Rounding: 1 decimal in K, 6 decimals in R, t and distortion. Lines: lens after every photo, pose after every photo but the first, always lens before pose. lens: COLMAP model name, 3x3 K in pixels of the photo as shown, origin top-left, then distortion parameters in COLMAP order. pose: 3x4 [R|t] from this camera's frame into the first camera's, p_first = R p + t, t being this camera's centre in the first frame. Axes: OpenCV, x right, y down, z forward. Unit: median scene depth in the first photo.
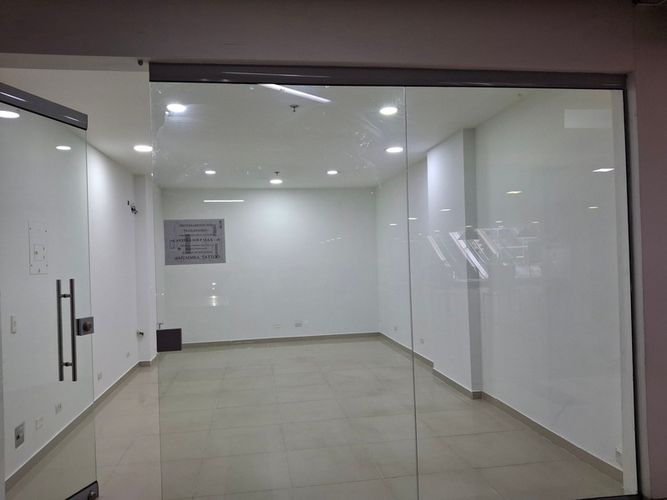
lens RADIAL K [[490.5, 0, 329.7], [0, 490.5, 252.3], [0, 0, 1]] dist [0.036885, -0.041636]
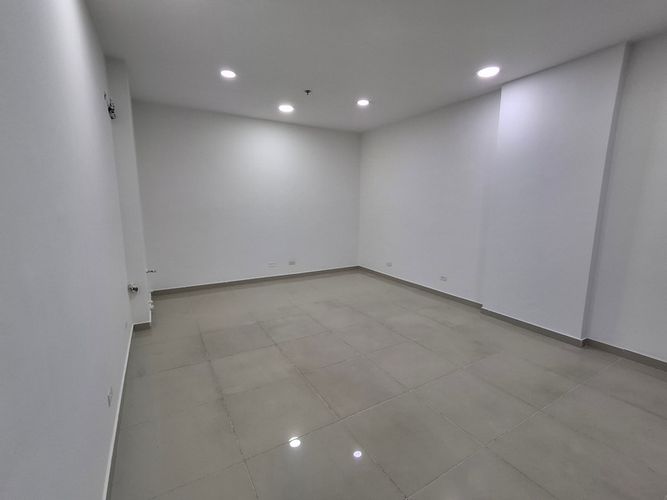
lens RADIAL K [[306.0, 0, 334.7], [0, 306.0, 252.3], [0, 0, 1]] dist [0.001278, 0.000874]
pose [[0.926817, -0.026318, 0.374590, -0.463713], [-0.037279, 0.986165, 0.161522, 0.038617], [-0.373659, -0.163666, 0.913013, 0.796004]]
